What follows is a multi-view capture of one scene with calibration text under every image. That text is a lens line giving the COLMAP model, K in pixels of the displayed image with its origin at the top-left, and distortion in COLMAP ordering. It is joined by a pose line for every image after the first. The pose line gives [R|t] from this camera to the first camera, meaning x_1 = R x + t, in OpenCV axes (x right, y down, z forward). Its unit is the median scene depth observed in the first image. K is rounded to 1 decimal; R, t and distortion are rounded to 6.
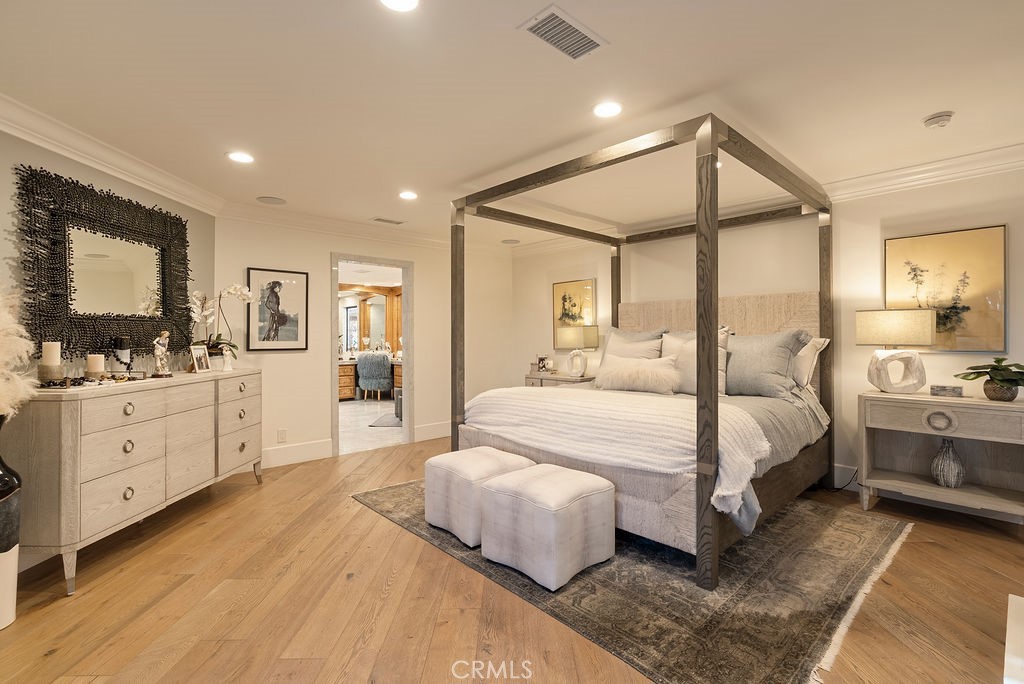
lens RADIAL K [[469.1, 0, 508.8], [0, 469.1, 335.5], [0, 0, 1]] dist [-0.002525, -0.000133]
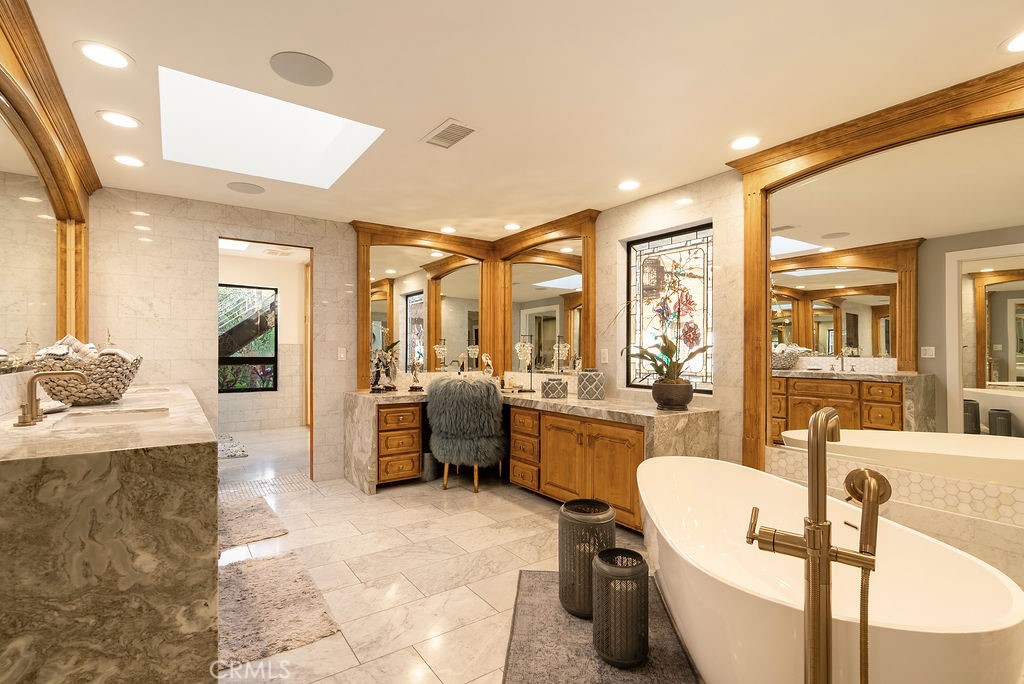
lens RADIAL K [[469.1, 0, 513.3], [0, 469.1, 349.2], [0, 0, 1]] dist [-0.002525, -0.000133]
pose [[0.993335, 0.000019, -0.115259, -0.183684], [-0.000290, 0.999997, -0.002337, 0.011580], [0.115259, 0.002355, 0.993333, 0.547851]]
